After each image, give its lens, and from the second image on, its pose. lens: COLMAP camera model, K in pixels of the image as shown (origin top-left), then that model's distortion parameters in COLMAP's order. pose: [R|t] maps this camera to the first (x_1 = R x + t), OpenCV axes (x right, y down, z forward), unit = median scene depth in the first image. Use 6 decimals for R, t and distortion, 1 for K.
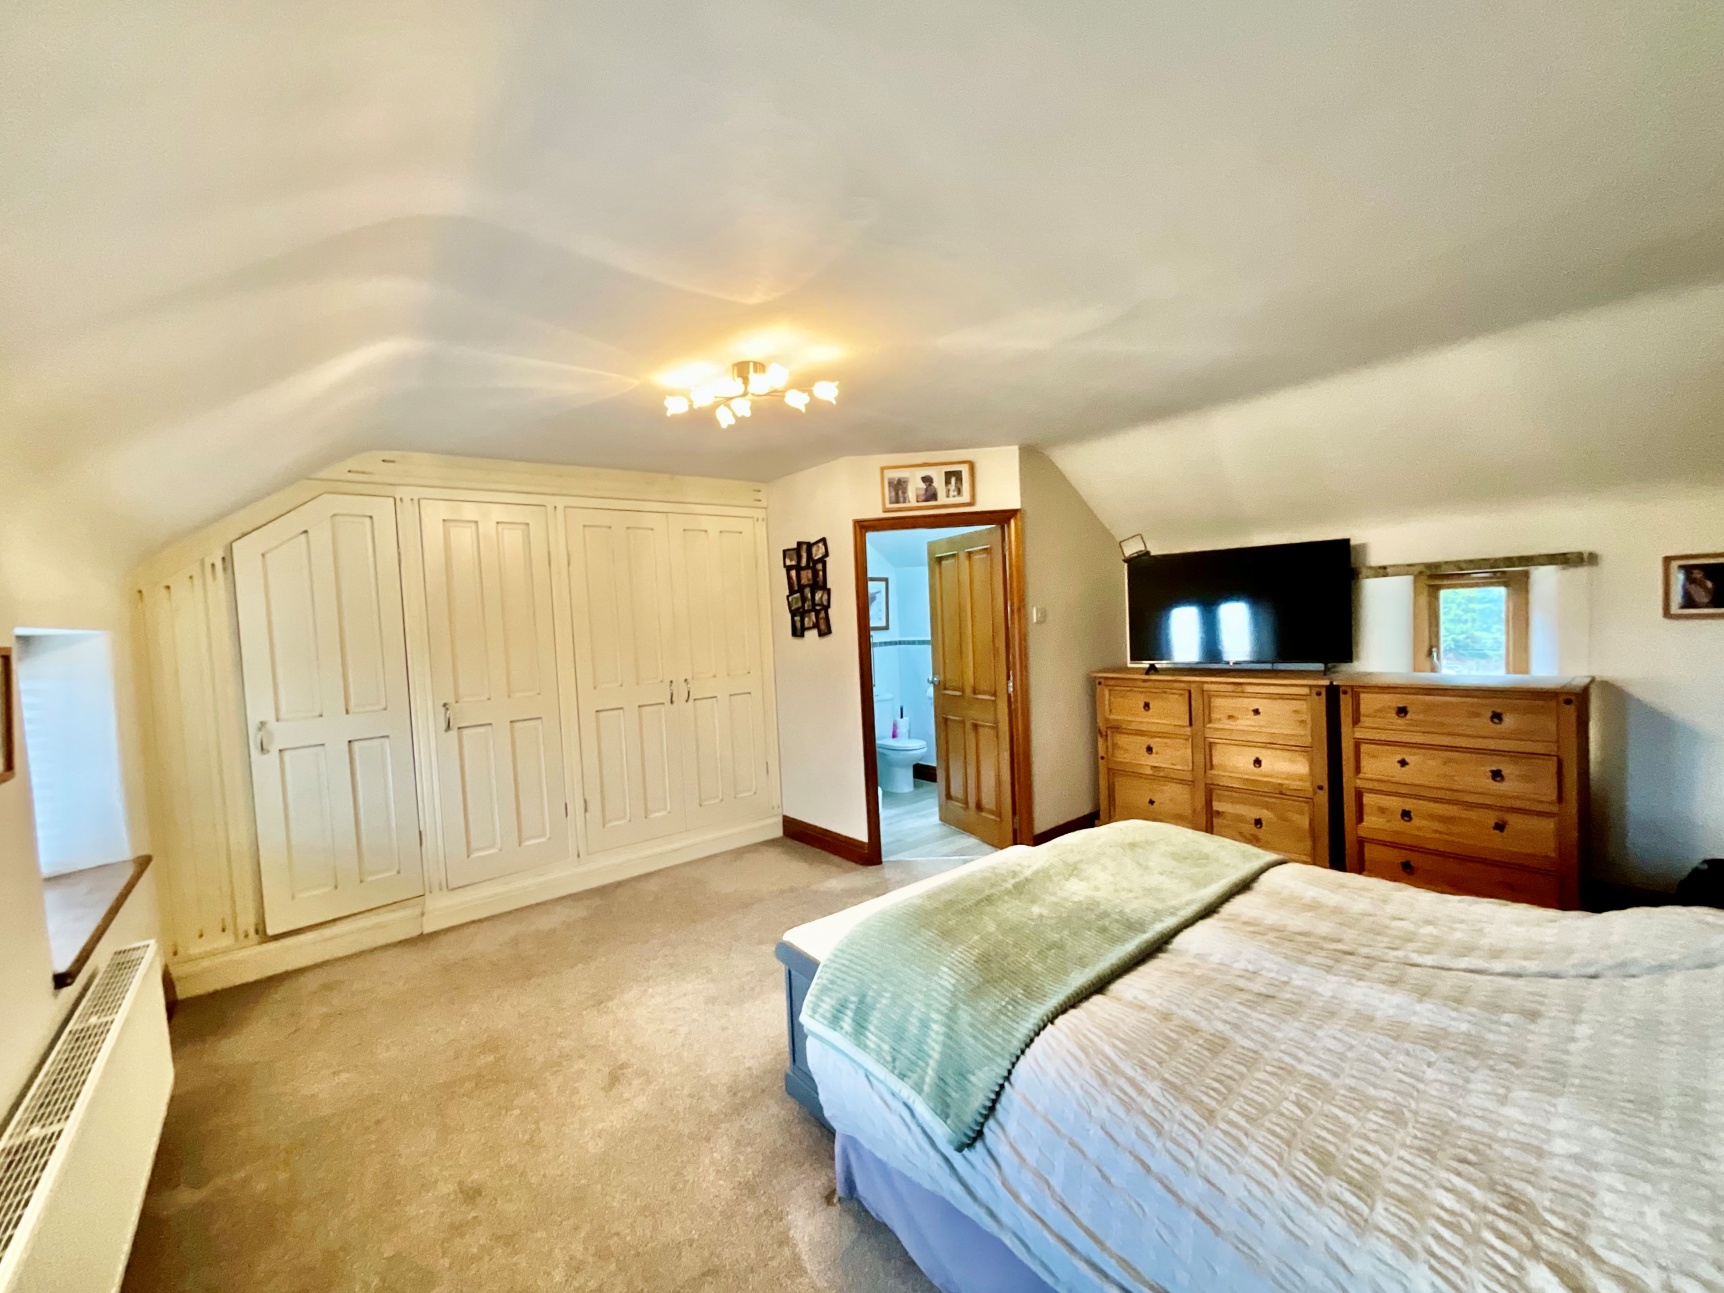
lens RADIAL K [[724.4, 0, 858.3], [0, 724.4, 649.4], [0, 0, 1]] dist [0.001168, 0.000992]
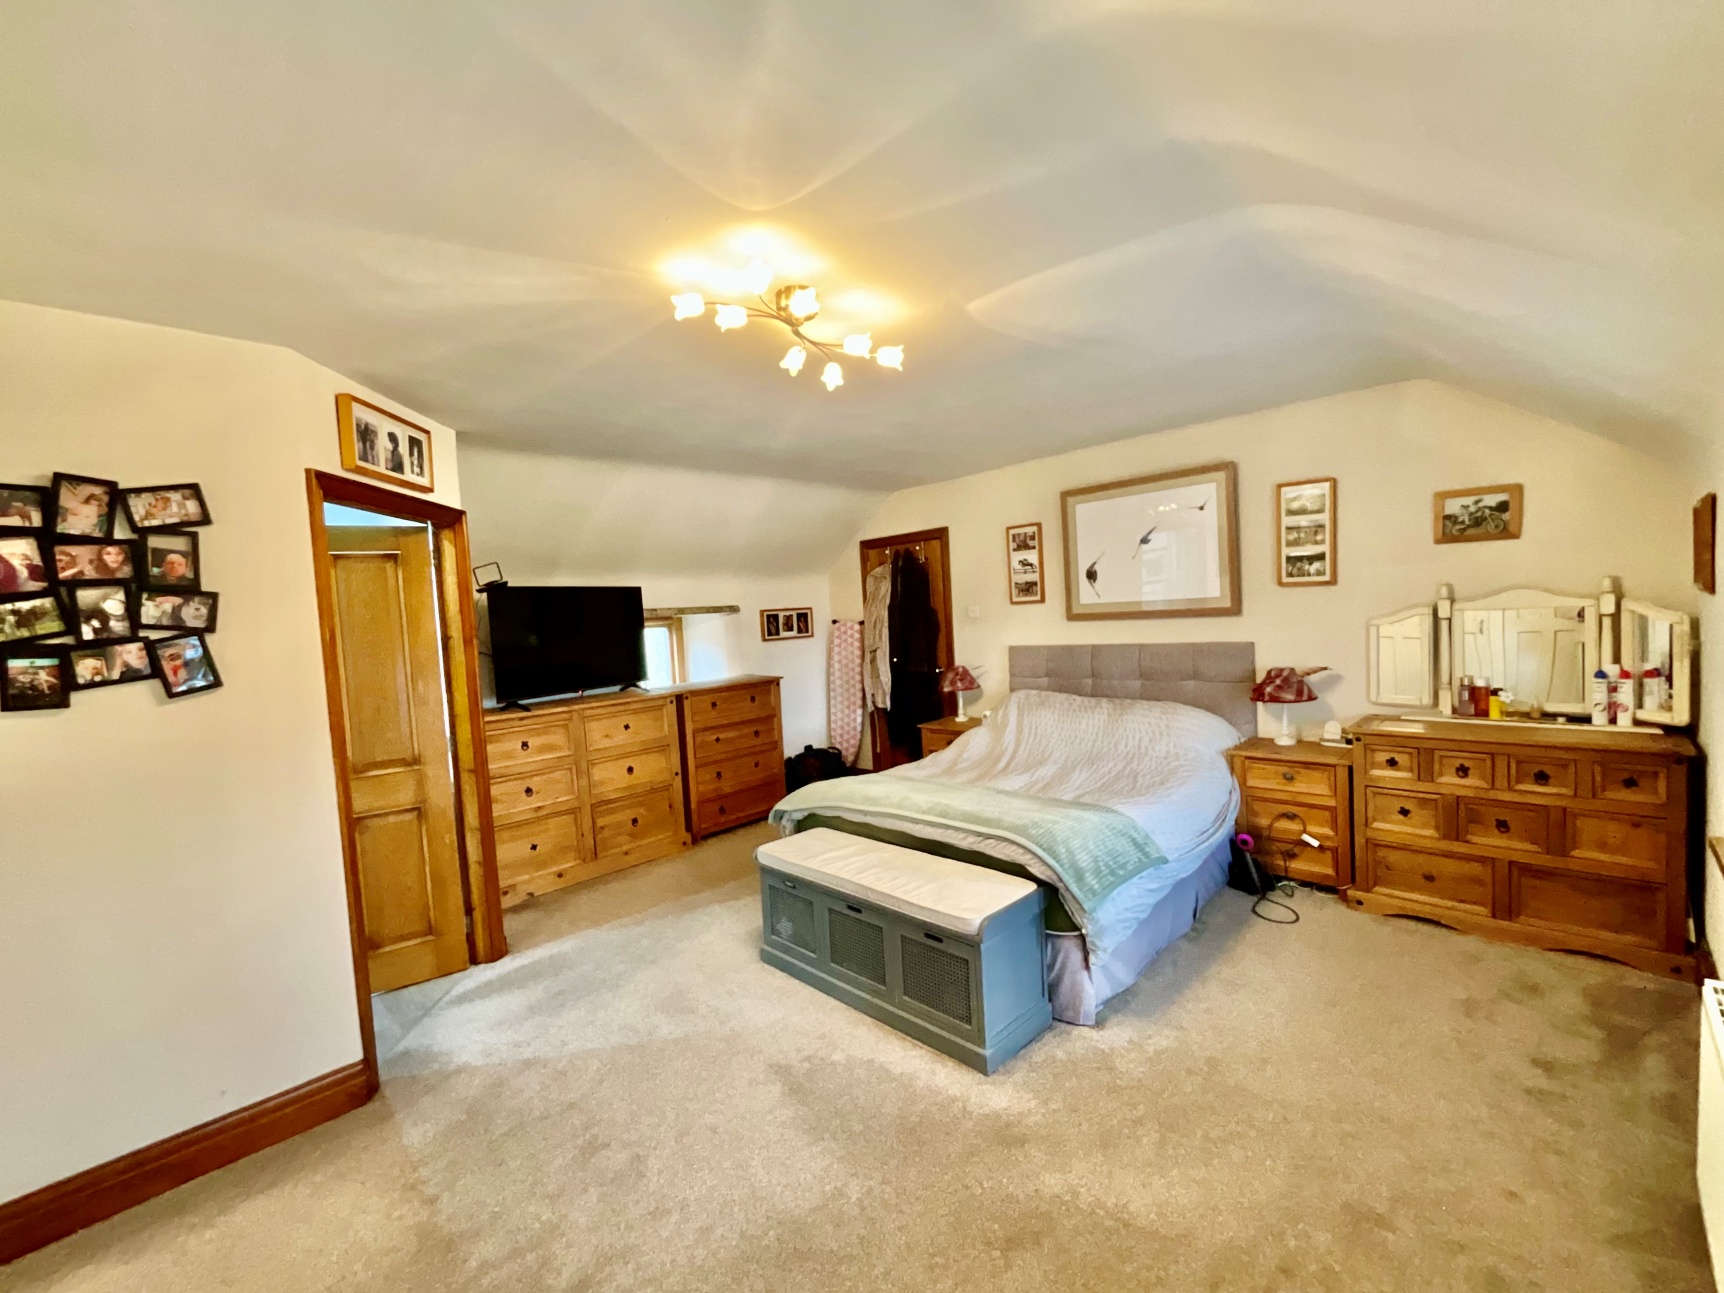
lens RADIAL K [[724.4, 0, 858.3], [0, 724.4, 649.4], [0, 0, 1]] dist [0.001168, 0.000992]
pose [[-0.113140, 0.008342, 0.993544, -0.585380], [0.113964, 0.993474, 0.004636, -0.000939], [-0.987021, 0.113753, -0.113353, 0.666054]]
